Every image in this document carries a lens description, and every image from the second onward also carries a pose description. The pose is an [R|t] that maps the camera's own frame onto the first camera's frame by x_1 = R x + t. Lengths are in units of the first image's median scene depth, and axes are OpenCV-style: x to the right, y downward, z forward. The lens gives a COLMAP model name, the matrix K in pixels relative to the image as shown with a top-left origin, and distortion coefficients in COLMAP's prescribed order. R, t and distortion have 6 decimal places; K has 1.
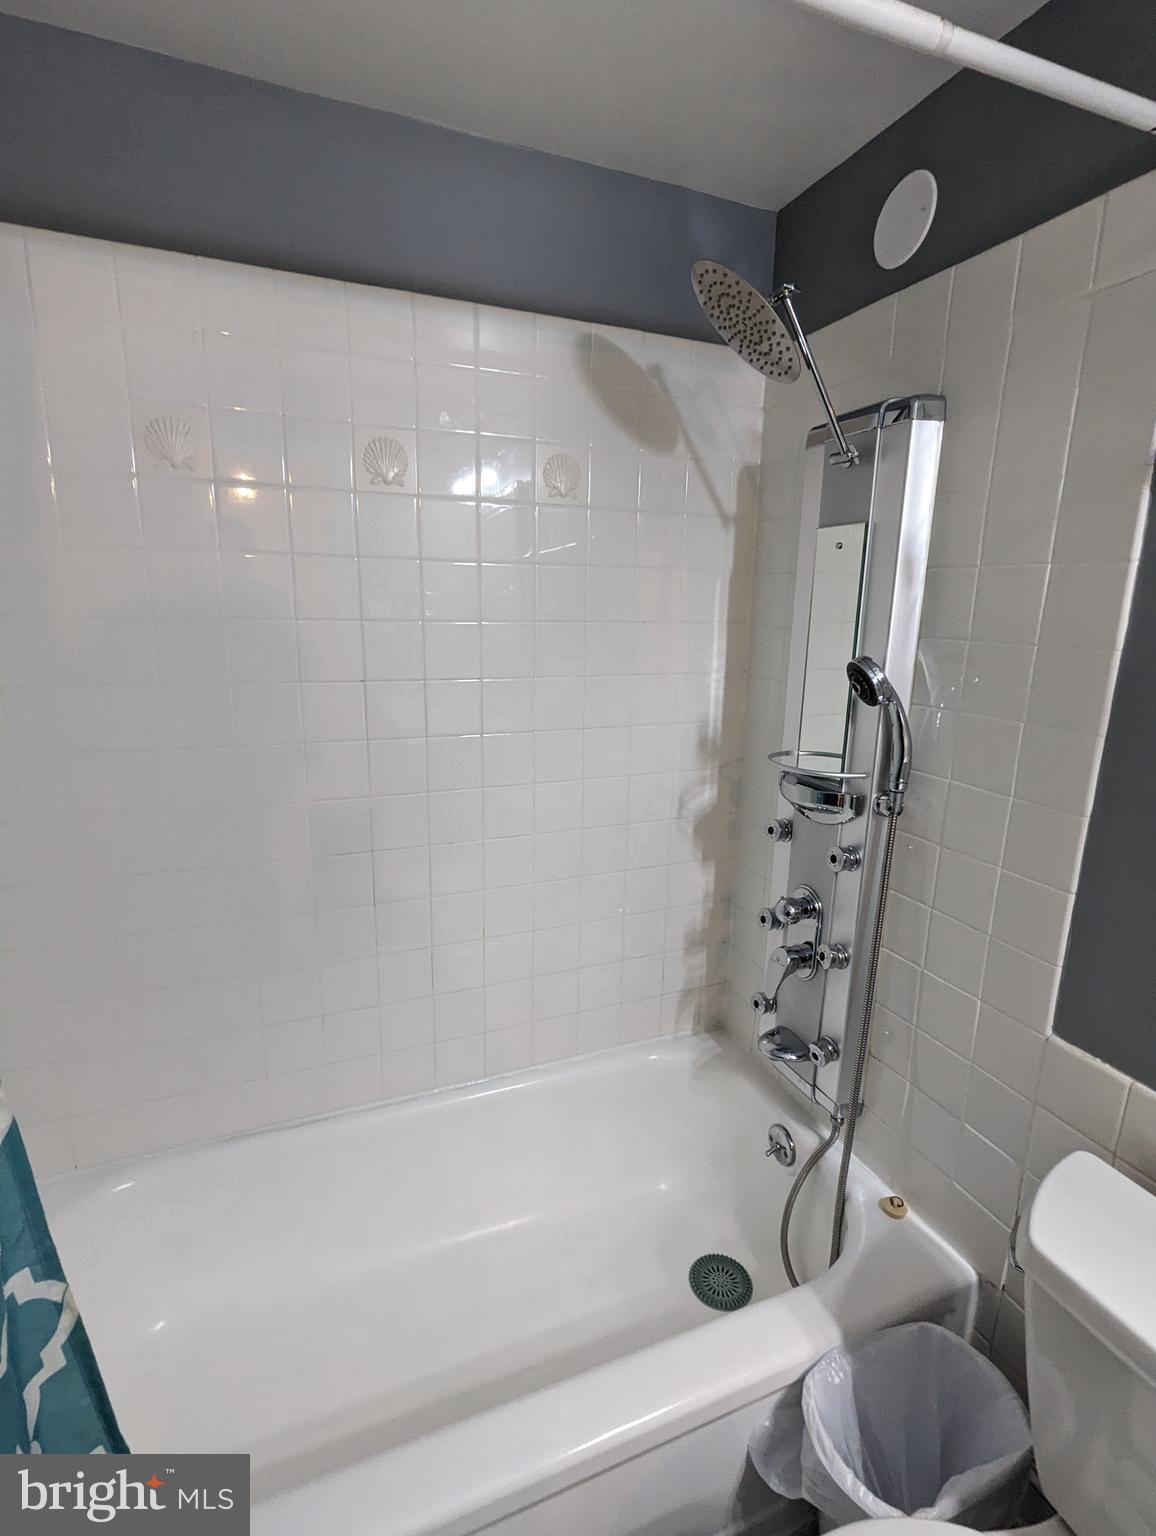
lens RADIAL K [[727.8, 0, 566.8], [0, 727.8, 762.5], [0, 0, 1]] dist [0.002757, -0.001496]
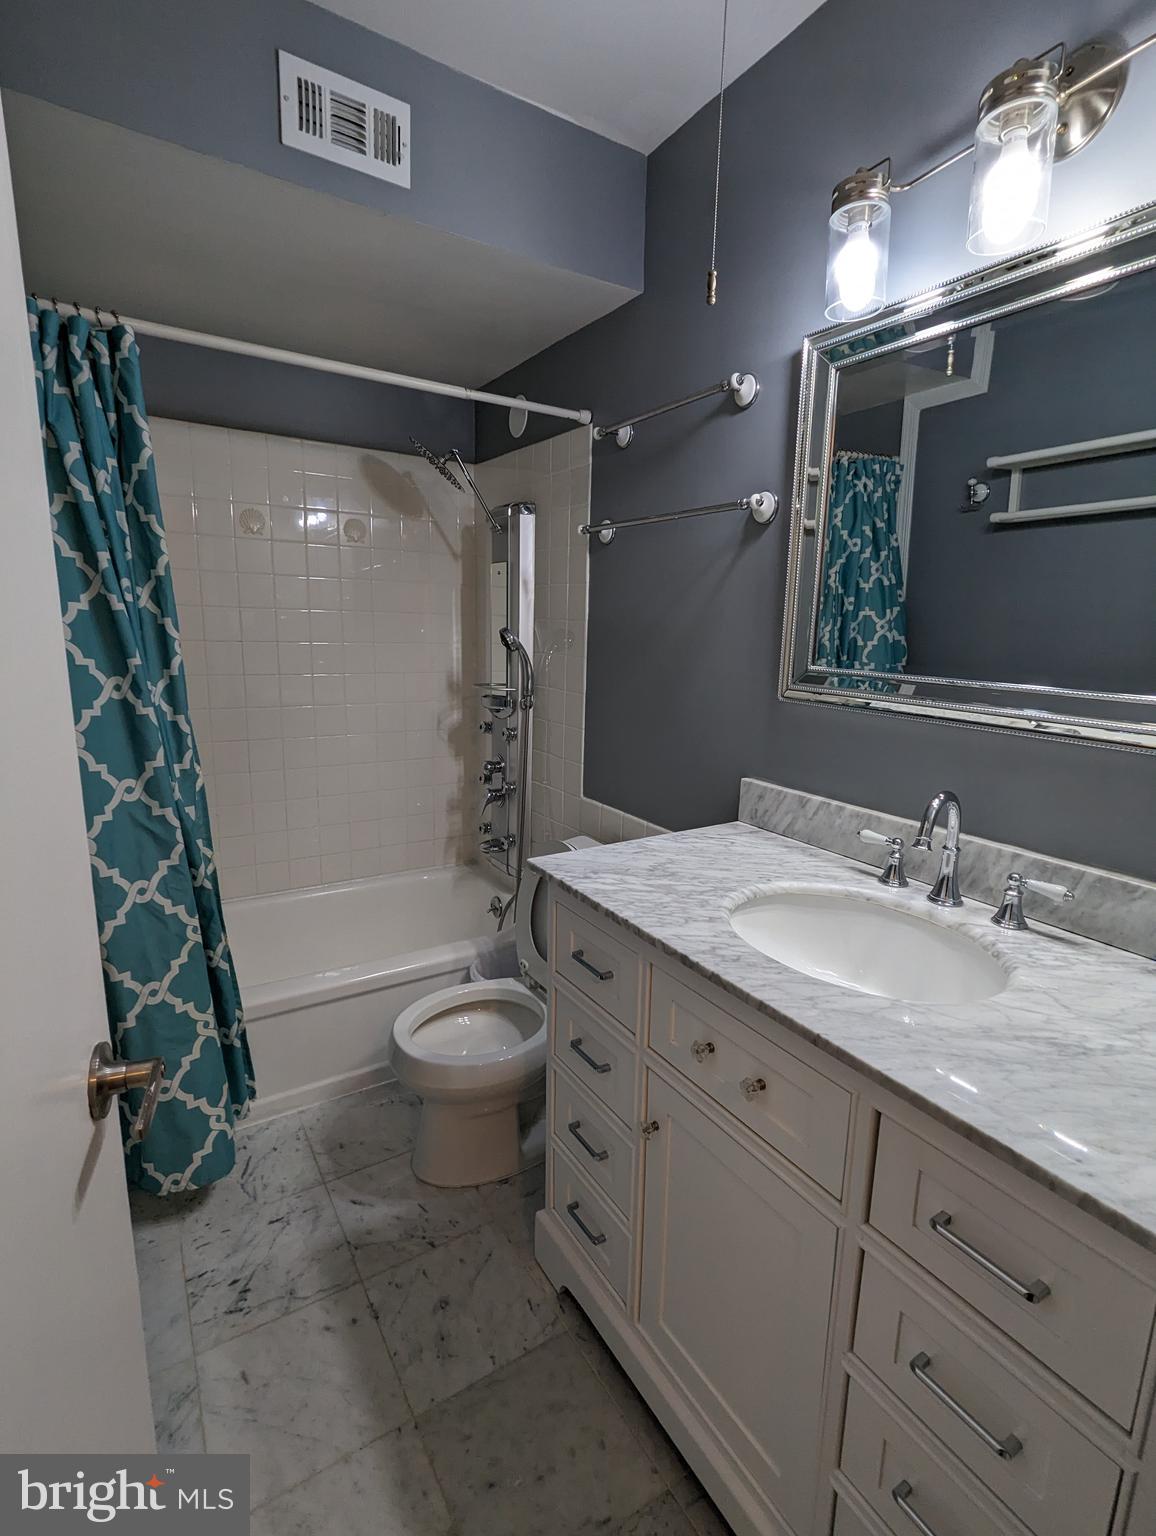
lens RADIAL K [[727.8, 0, 577.2], [0, 727.8, 772.3], [0, 0, 1]] dist [0.002757, -0.001496]
pose [[0.982402, -0.025582, 0.185020, 0.175331], [0.028135, 0.999541, -0.011190, 0.230360], [-0.184649, 0.016199, 0.982671, -0.824476]]
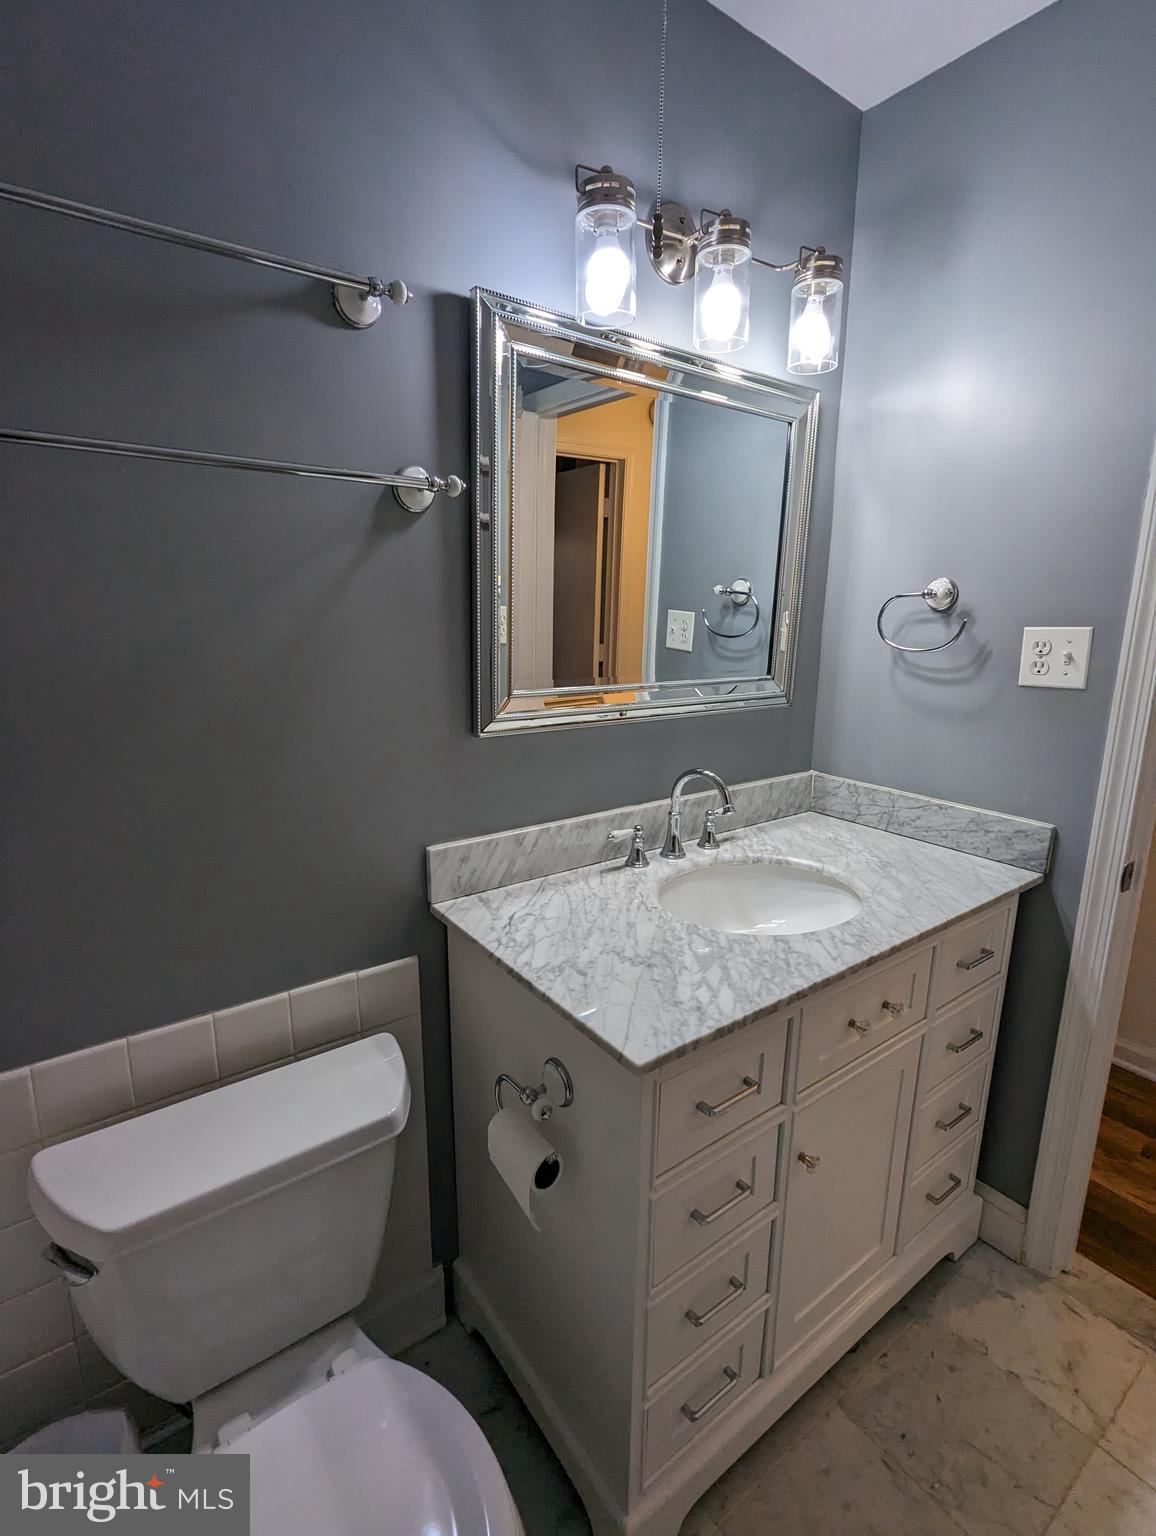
lens RADIAL K [[727.8, 0, 566.9], [0, 727.8, 772.5], [0, 0, 1]] dist [0.002757, -0.001496]
pose [[-0.252829, -0.224505, 0.941103, -0.449122], [0.203200, 0.938689, 0.278520, -0.260609], [-0.945932, 0.261650, -0.191709, 0.977284]]
